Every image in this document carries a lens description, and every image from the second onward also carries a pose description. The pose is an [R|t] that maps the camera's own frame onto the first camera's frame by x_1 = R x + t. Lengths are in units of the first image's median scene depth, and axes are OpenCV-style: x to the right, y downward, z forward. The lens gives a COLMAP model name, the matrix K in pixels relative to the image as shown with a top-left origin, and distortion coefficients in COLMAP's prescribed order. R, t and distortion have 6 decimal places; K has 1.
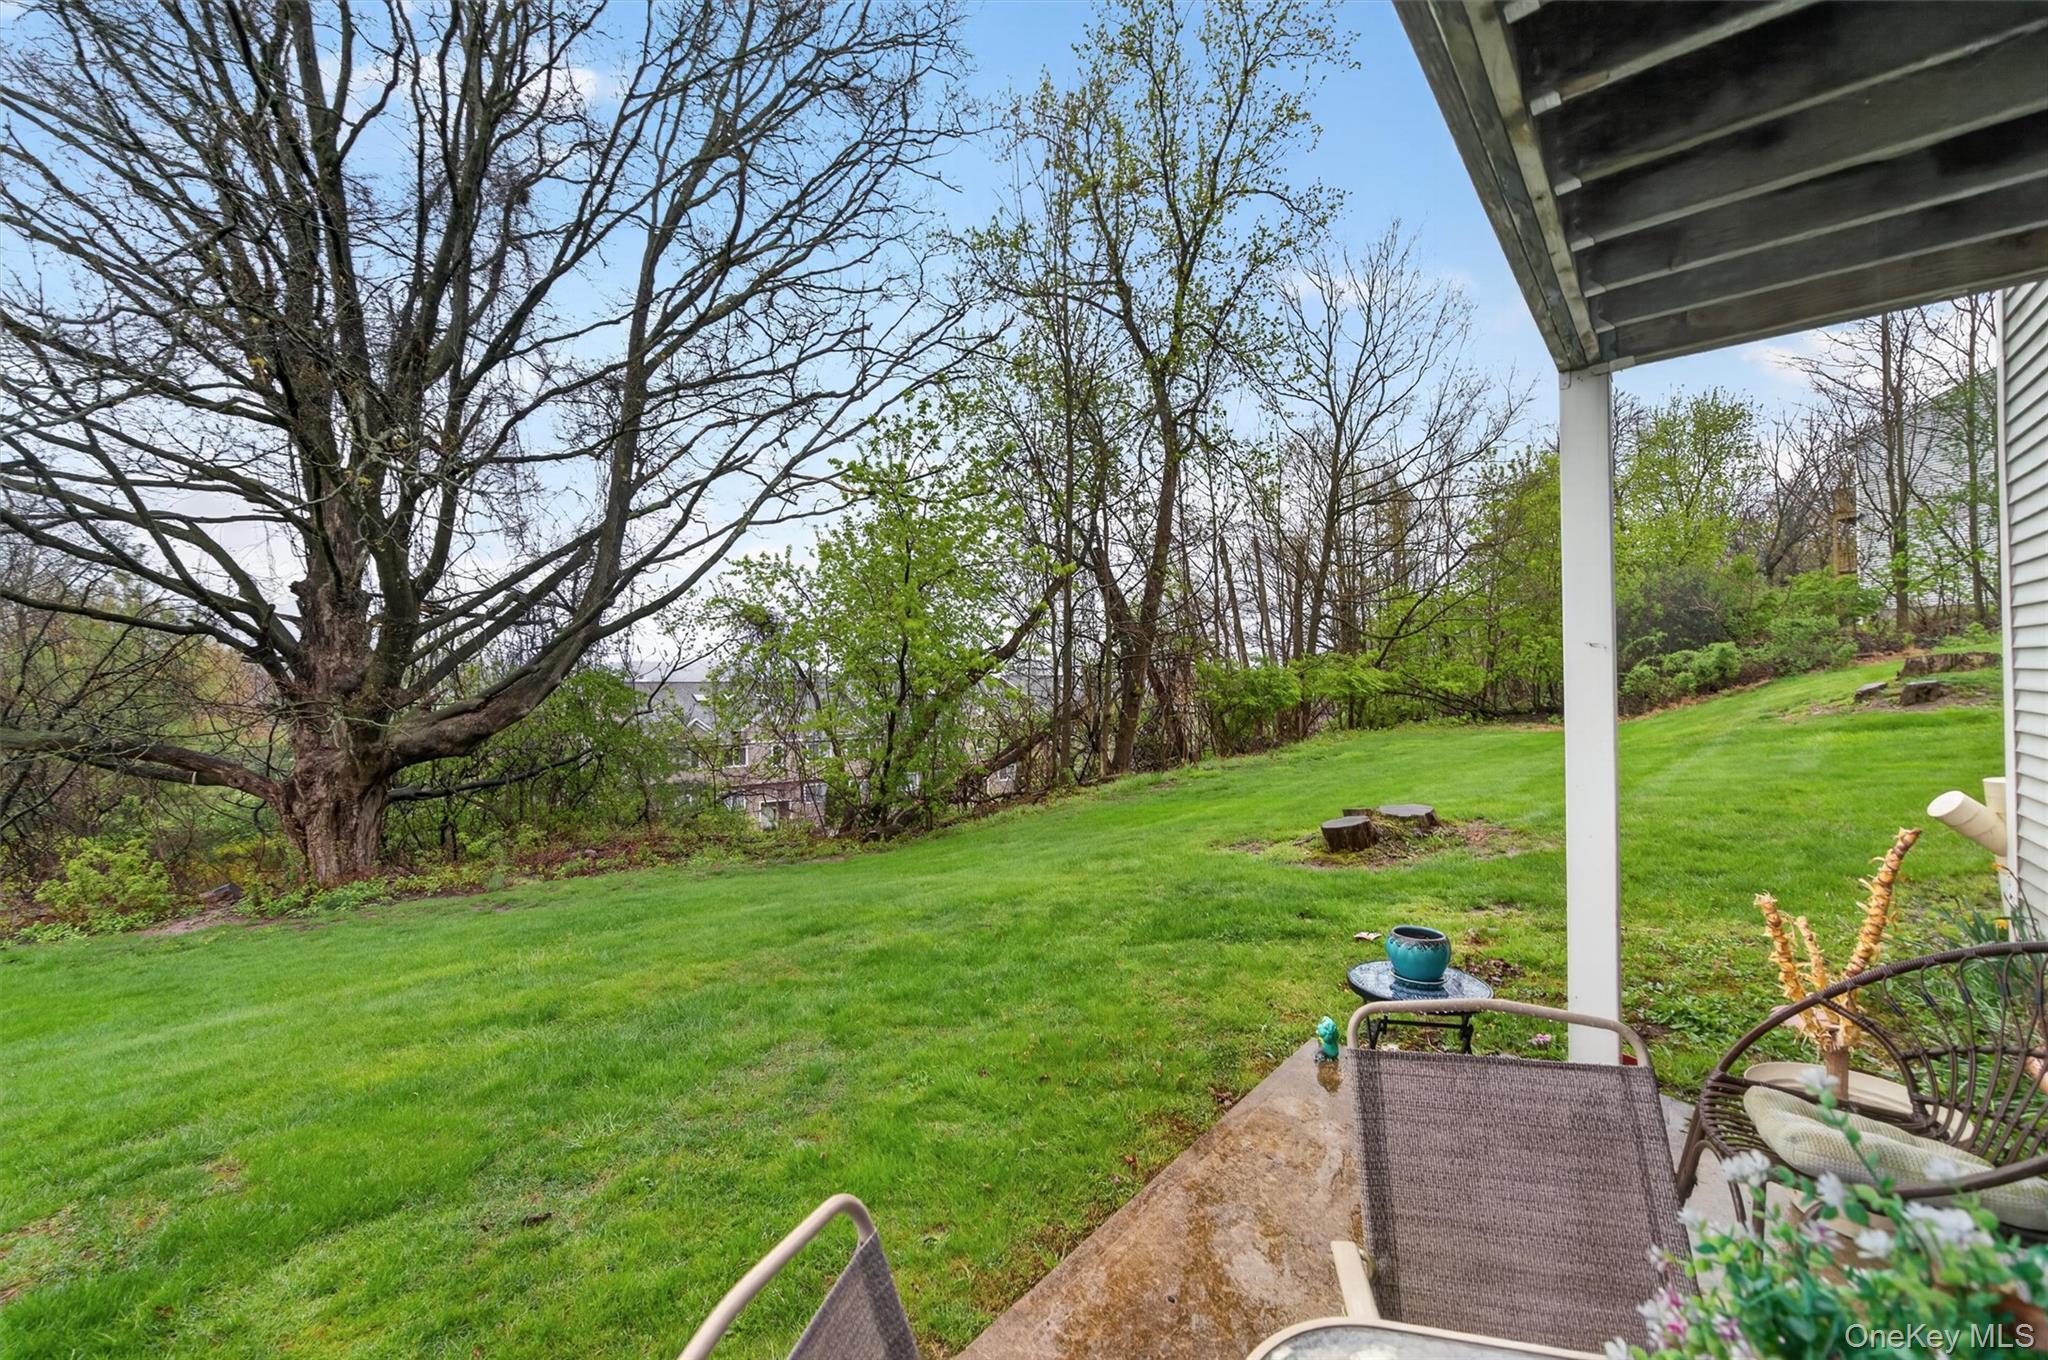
lens RADIAL K [[844.7, 0, 1017.2], [0, 844.7, 676.2], [0, 0, 1]] dist [0.000139, 0.000038]
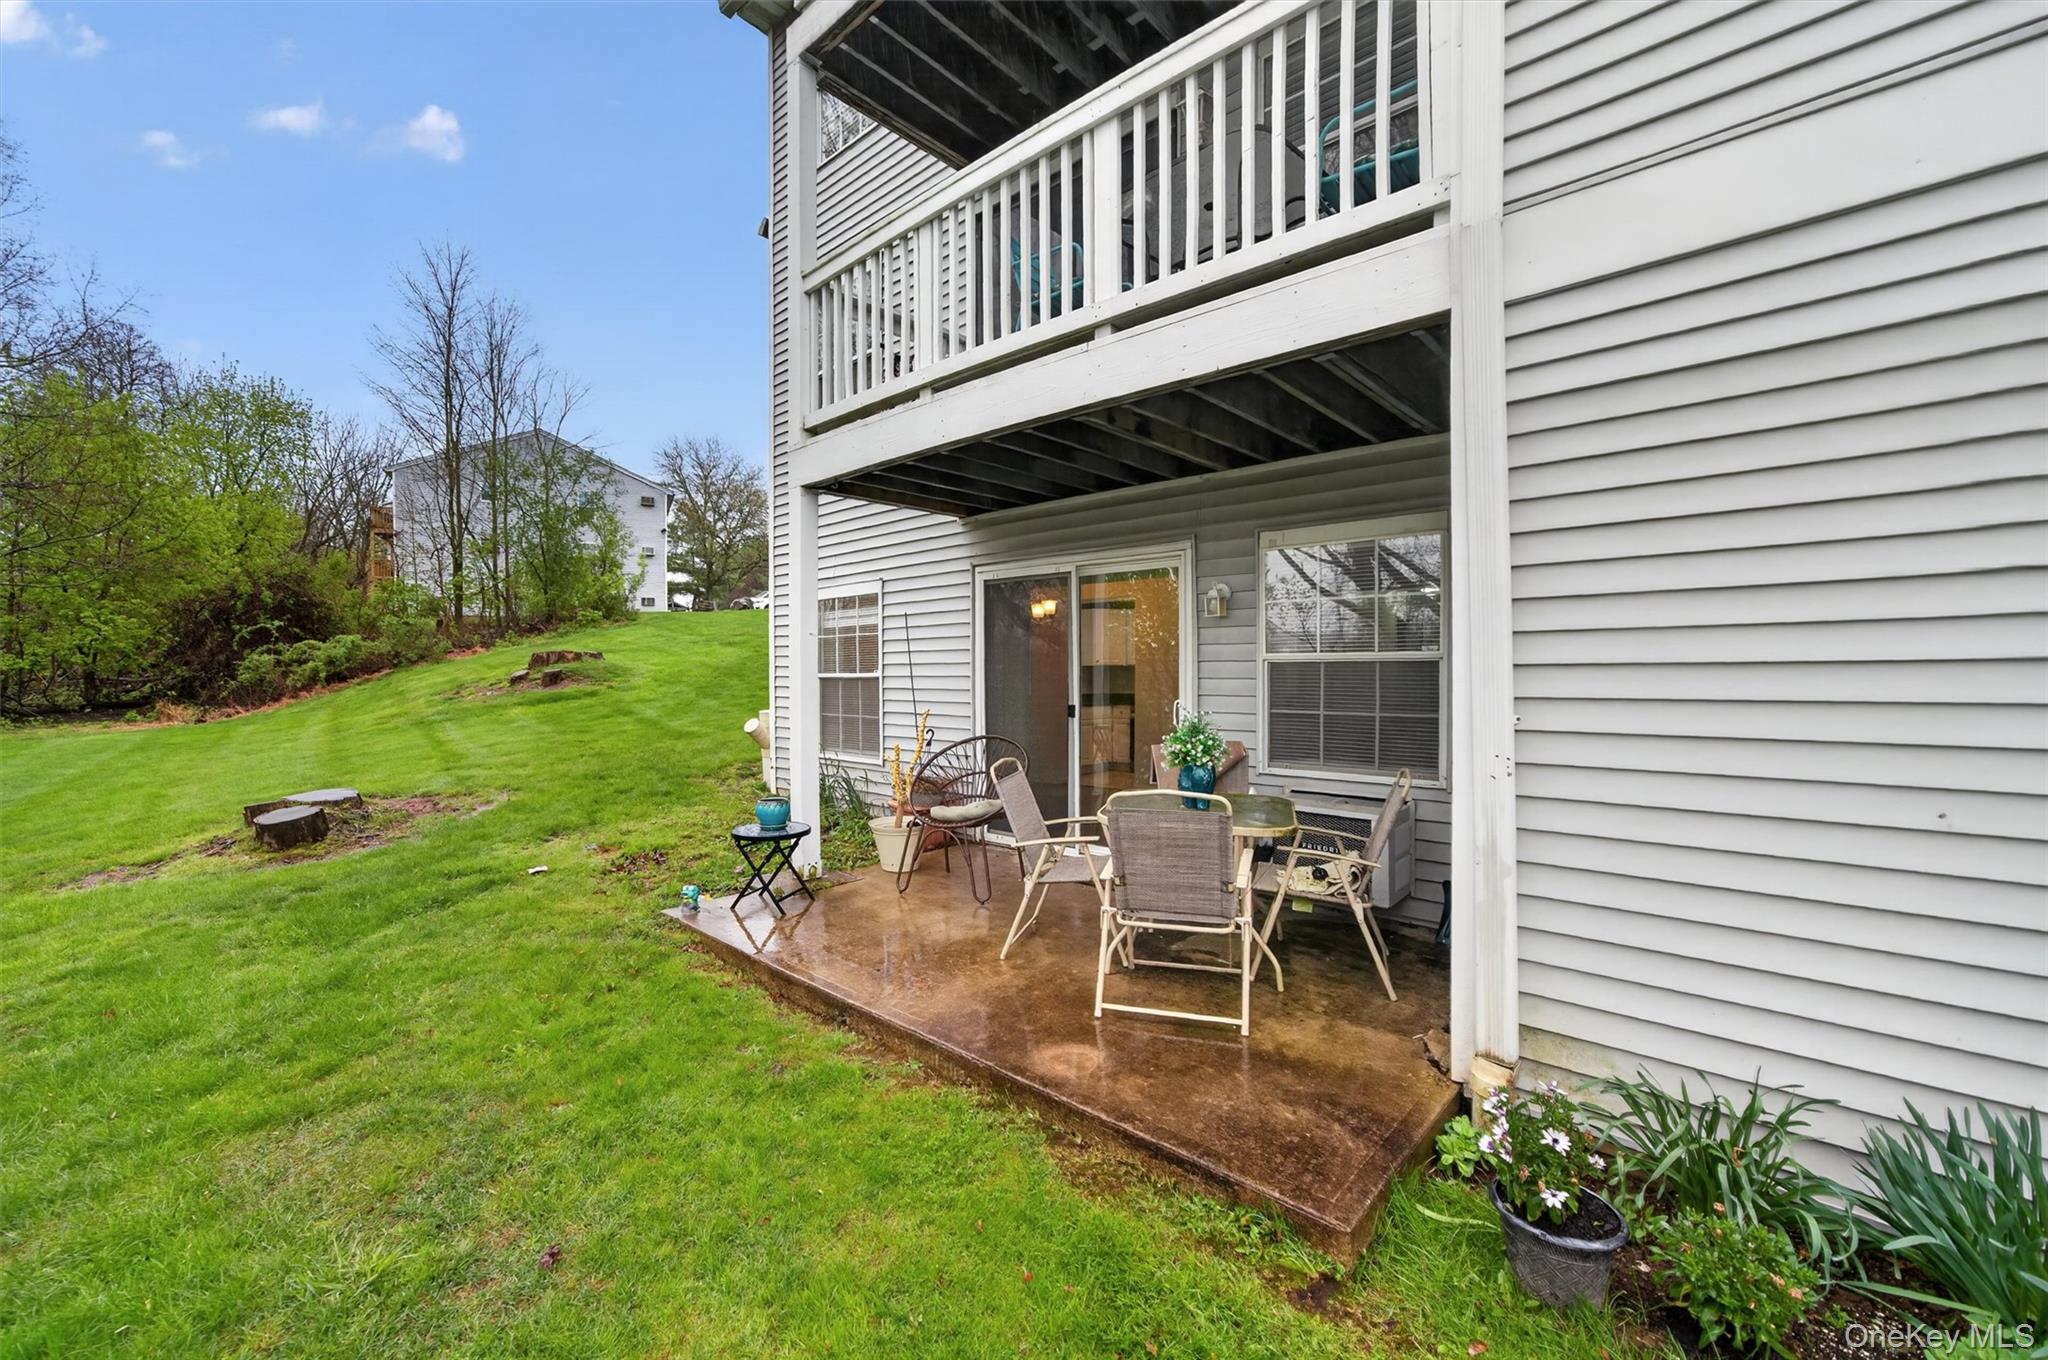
lens RADIAL K [[906.9, 0, 1025.5], [0, 906.9, 674.1], [0, 0, 1]] dist [0.000992, 0.011044]
pose [[0.024684, 0.004947, 0.999683, -0.288127], [-0.002424, 0.999985, -0.004889, 0.012786], [-0.999692, -0.002303, 0.024695, 0.096562]]
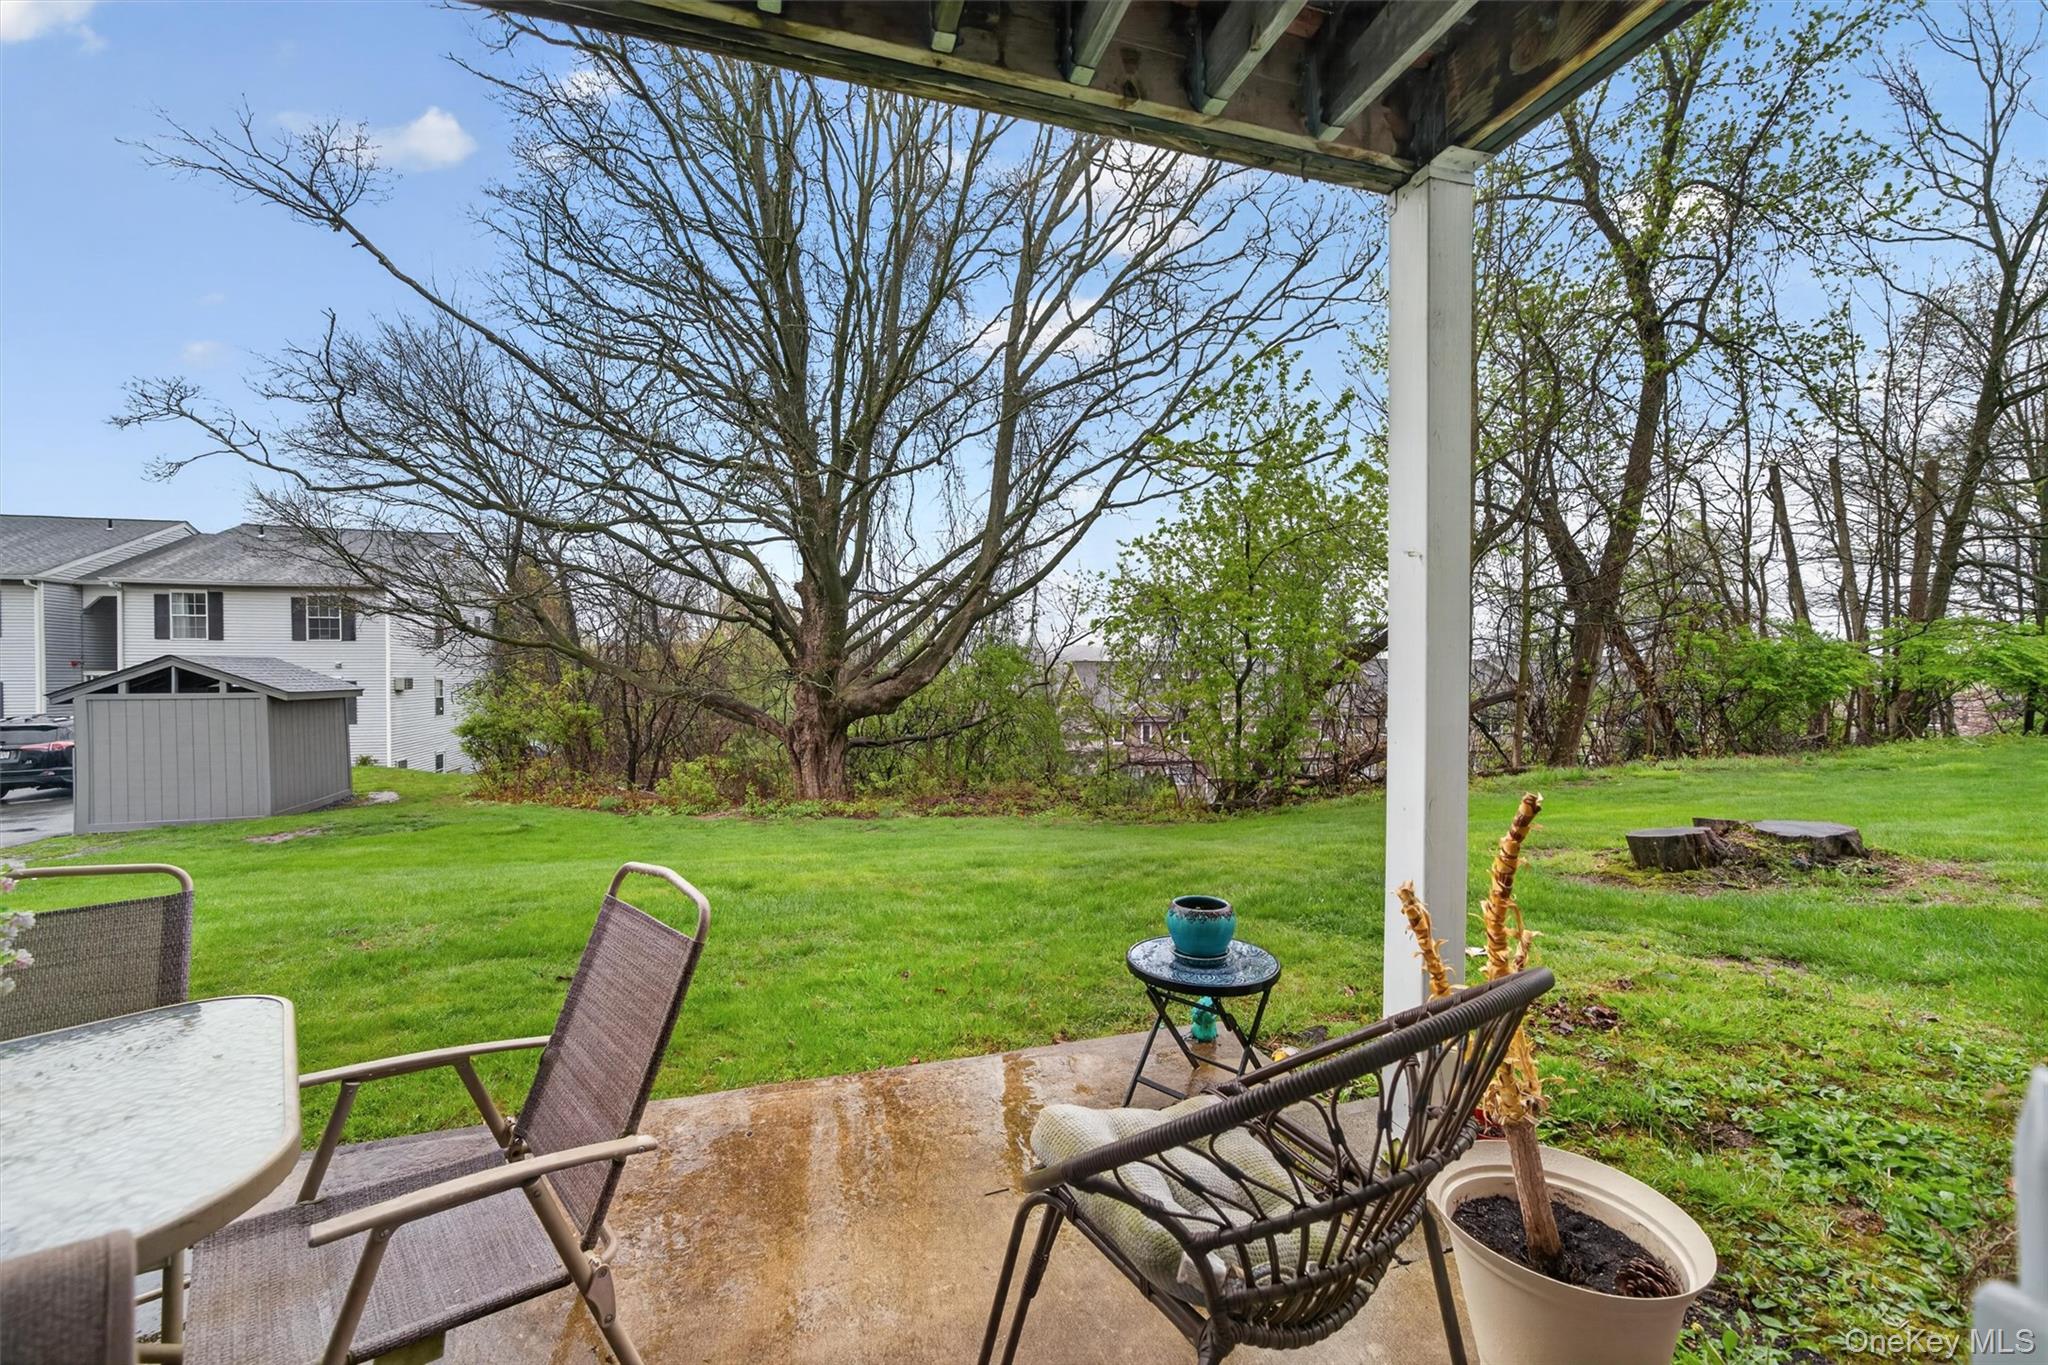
lens RADIAL K [[824.3, 0, 964.4], [0, 824.3, 678.1], [0, 0, 1]] dist [0.000816, 0.000364]
pose [[0.832344, 0.016388, -0.554017, 0.137235], [-0.003609, 0.999702, 0.024151, 0.011430], [0.554247, -0.018102, 0.832155, 0.032339]]
